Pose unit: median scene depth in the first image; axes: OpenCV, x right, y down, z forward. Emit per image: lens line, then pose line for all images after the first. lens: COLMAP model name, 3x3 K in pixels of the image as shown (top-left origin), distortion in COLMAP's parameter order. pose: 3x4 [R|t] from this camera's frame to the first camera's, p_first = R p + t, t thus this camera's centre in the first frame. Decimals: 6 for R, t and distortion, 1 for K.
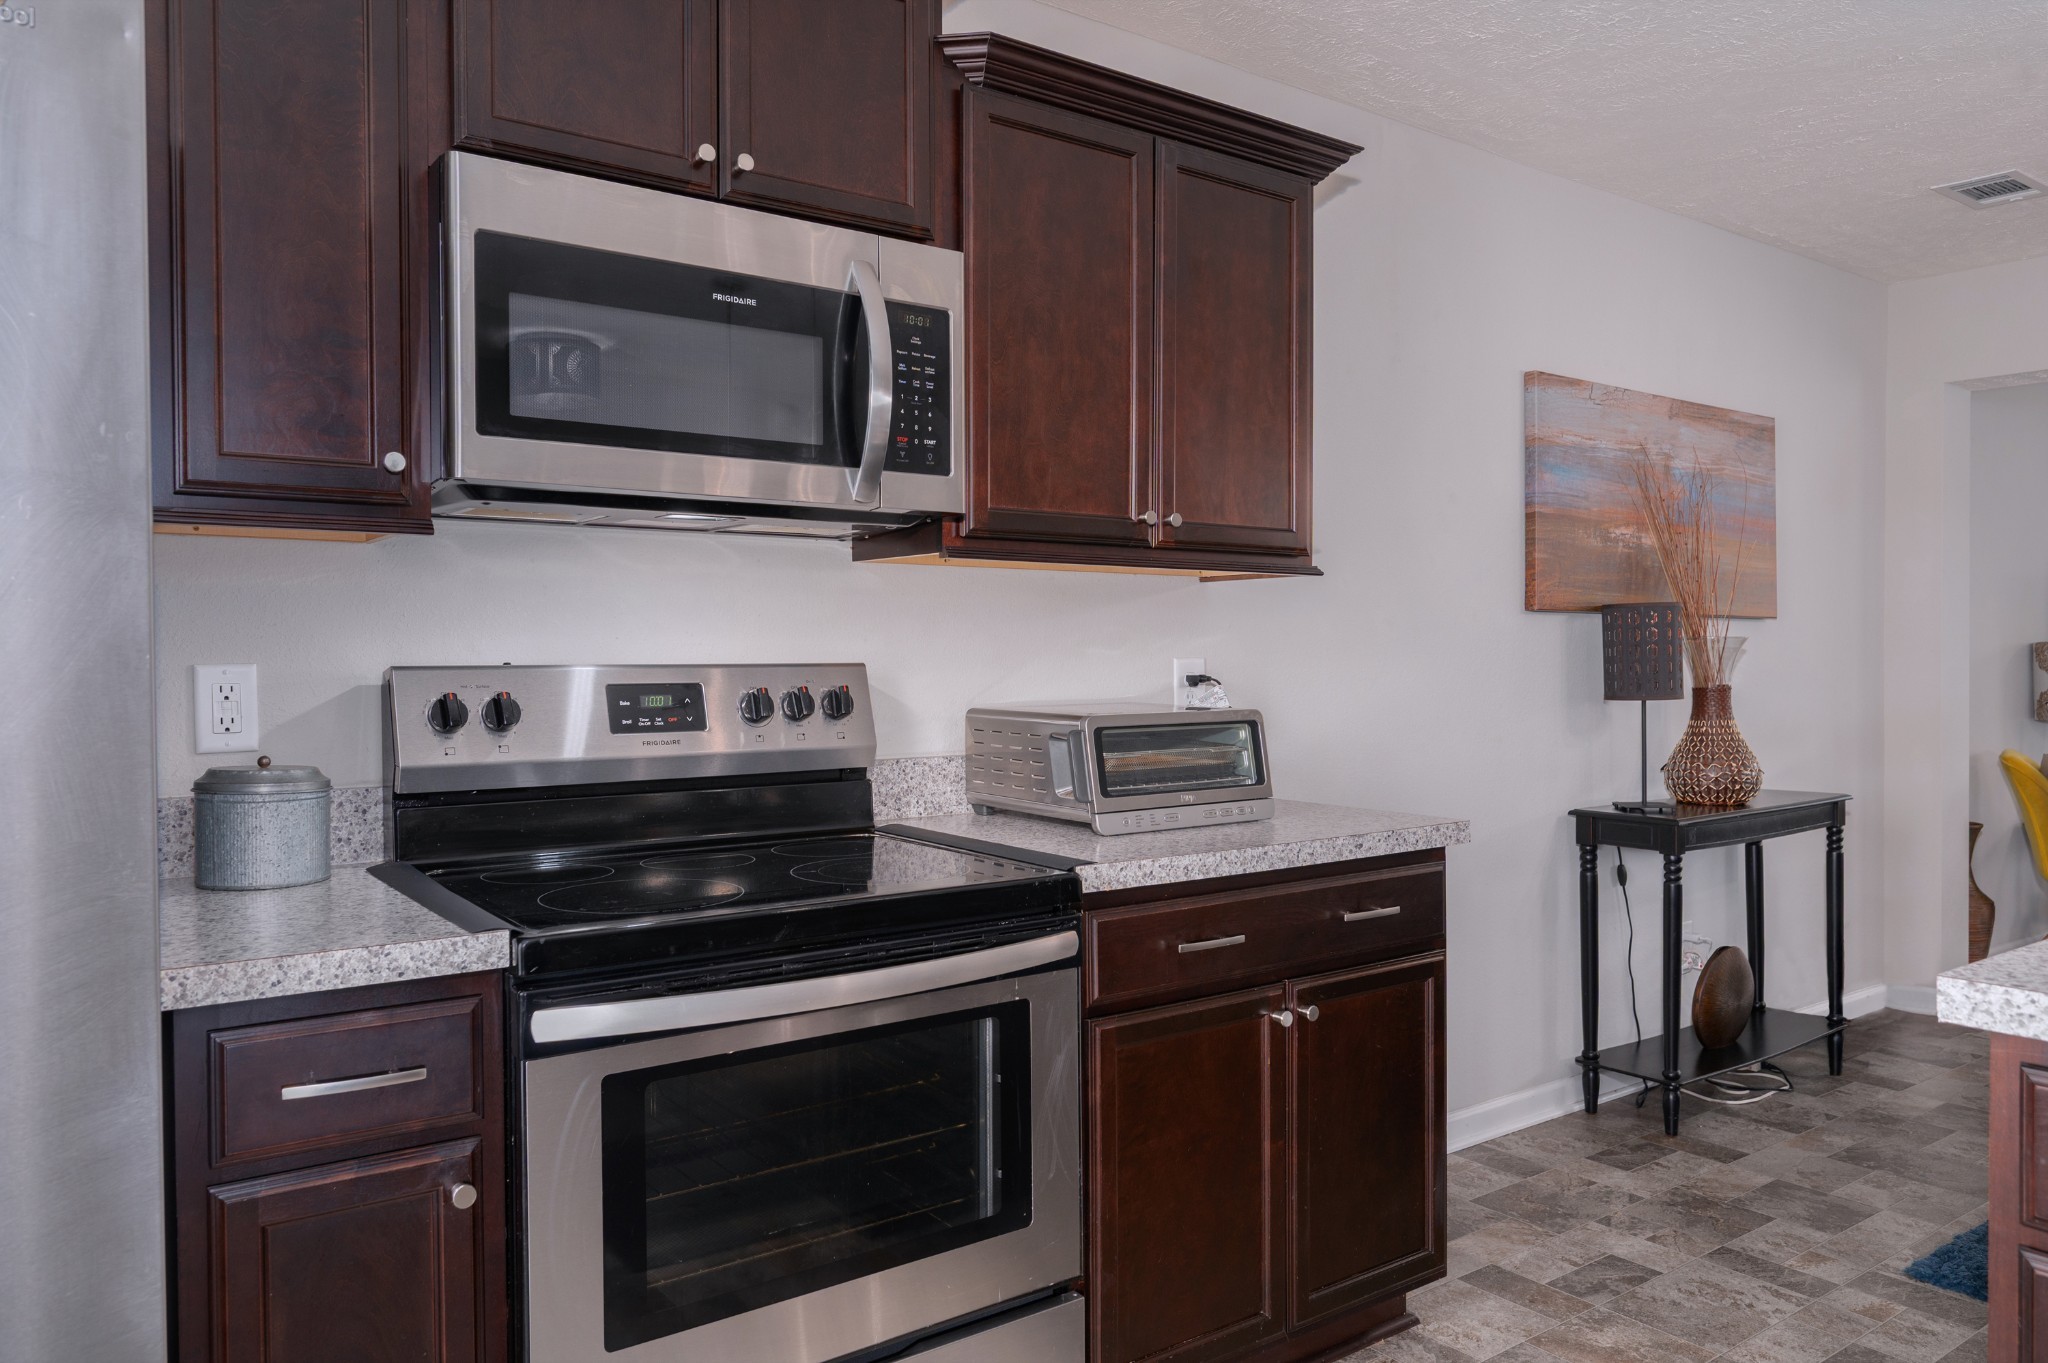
lens RADIAL K [[1414.1, 0, 1020.8], [0, 1414.1, 672.5], [0, 0, 1]] dist [-0.000467, 0.001010]
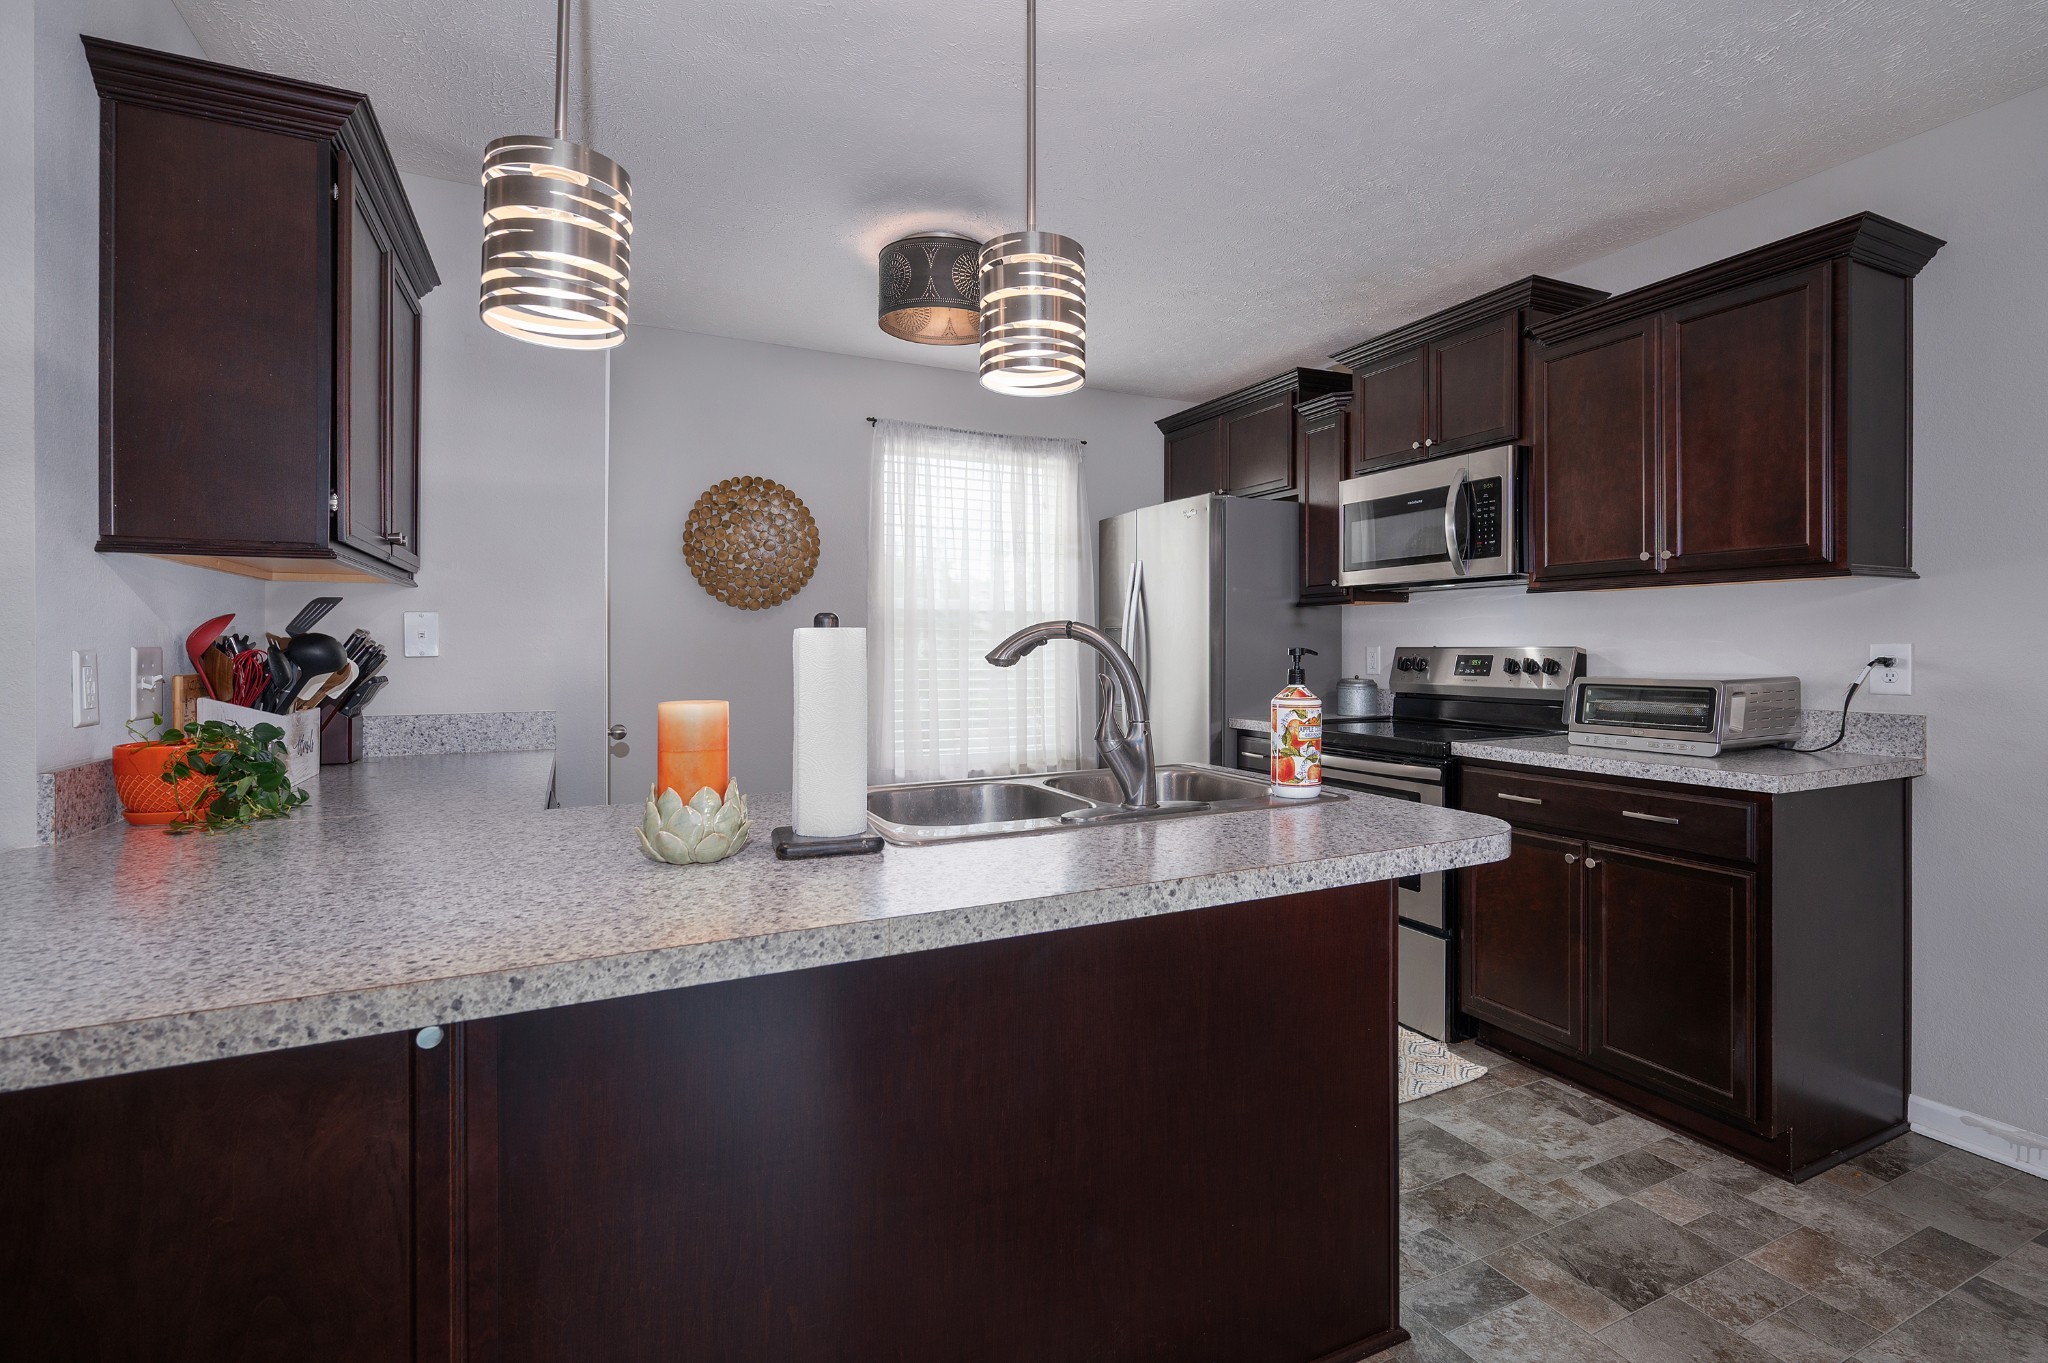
lens RADIAL K [[965.0, 0, 1101.7], [0, 965.0, 643.0], [0, 0, 1]] dist [-0.001331, -0.000429]
pose [[-0.127769, -0.000240, -0.991804, 0.818577], [-0.008279, 0.999965, 0.000825, -0.004768], [0.991769, 0.008317, -0.127767, 0.346567]]
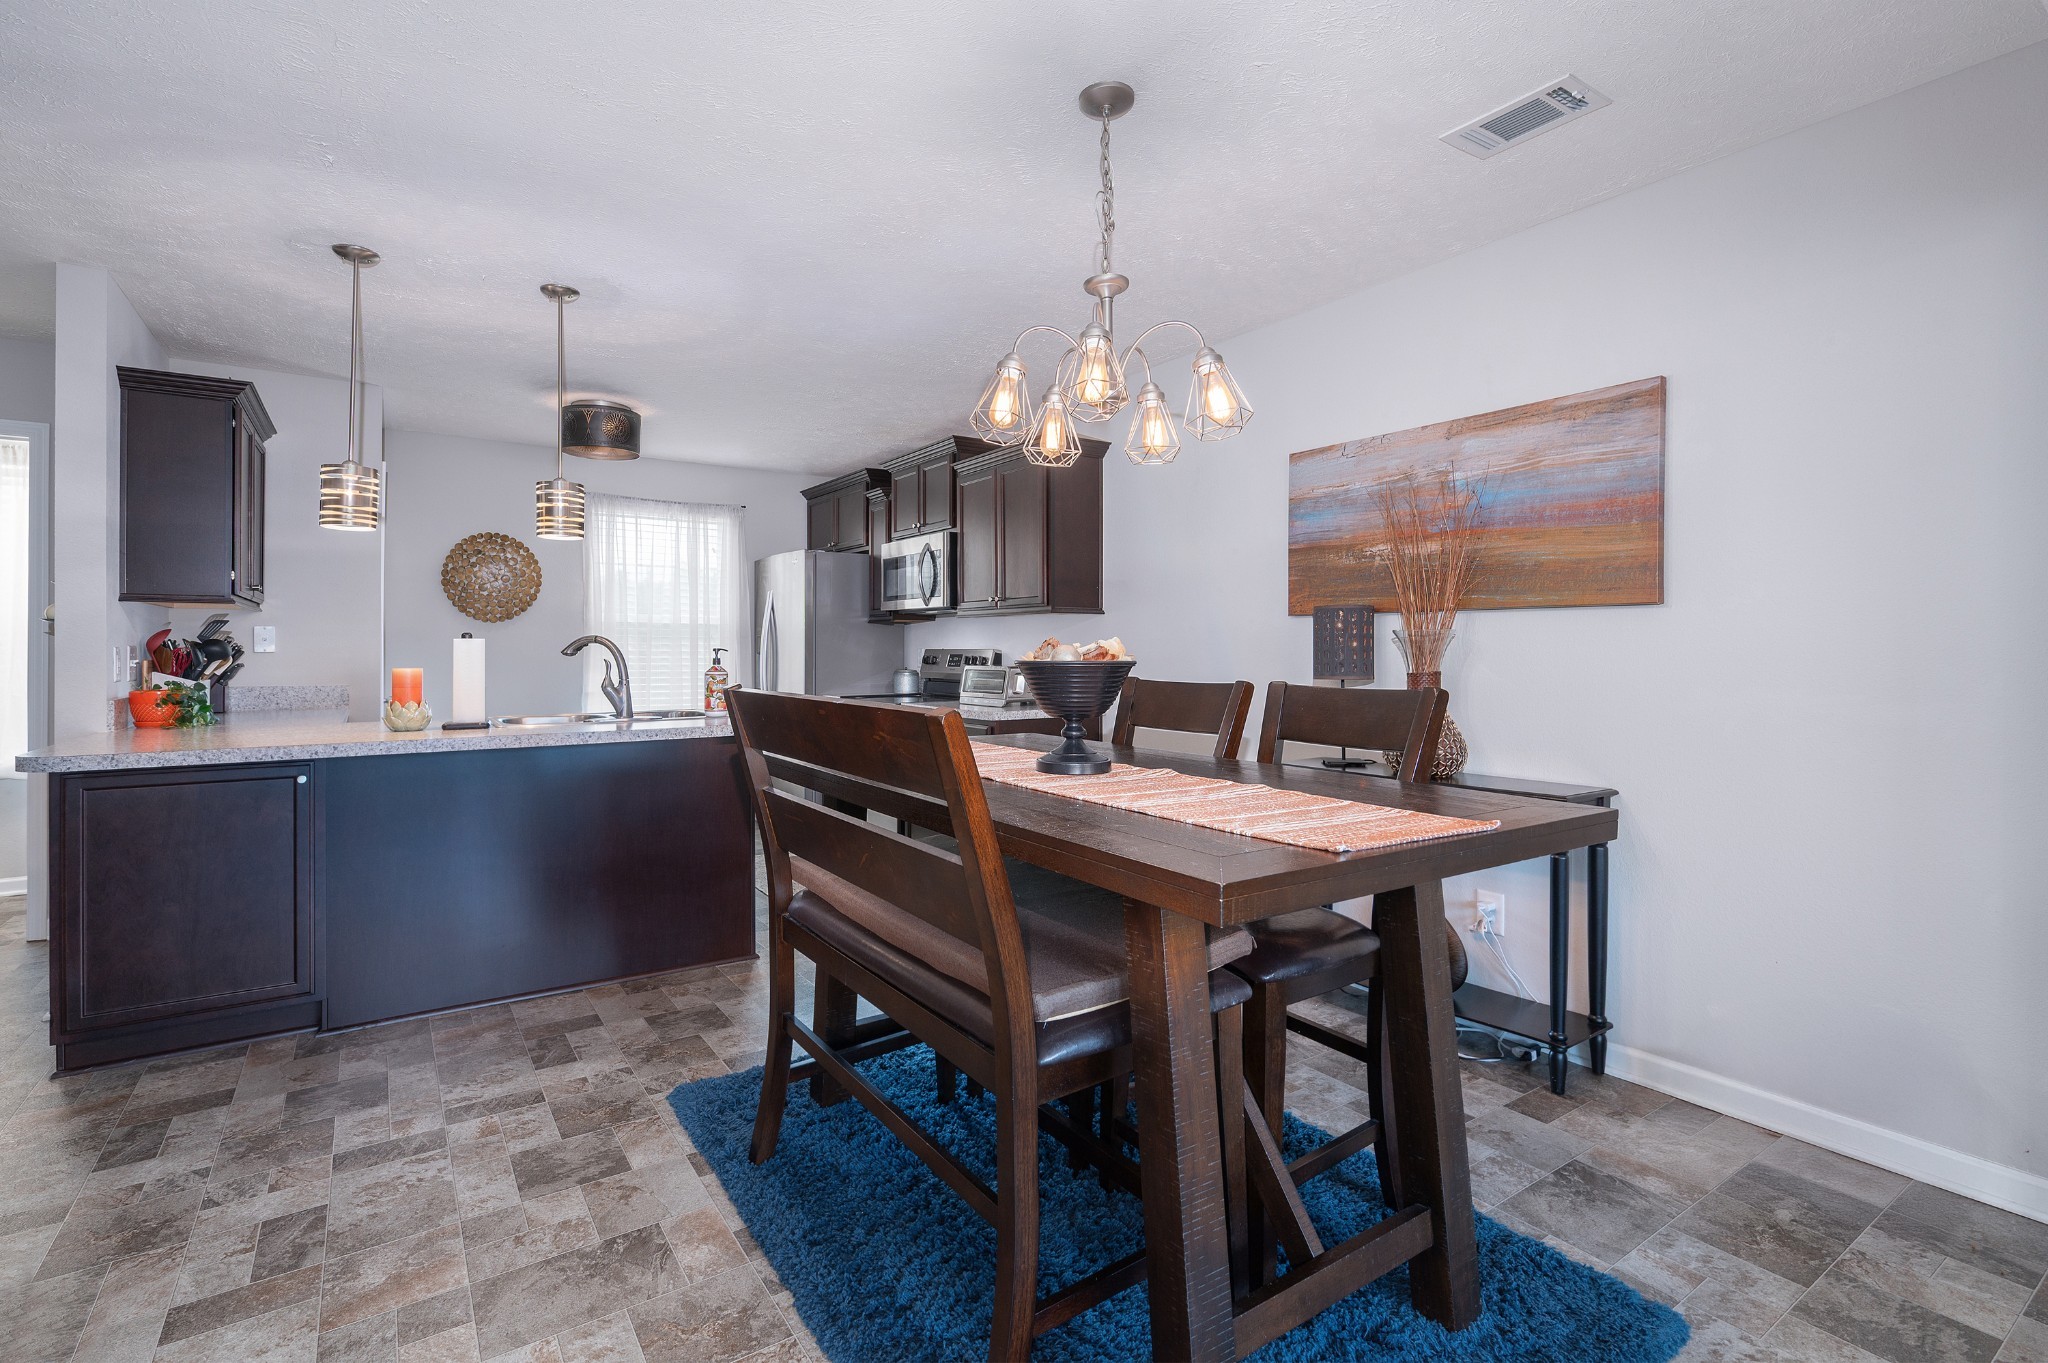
lens RADIAL K [[928.9, 0, 1018.3], [0, 928.9, 648.7], [0, 0, 1]] dist [0.000351, 0.000239]
pose [[-0.020450, 0.002139, -0.999789, 1.319668], [-0.011662, 0.999929, 0.002377, -0.008137], [0.999723, 0.011708, -0.020423, 0.724364]]
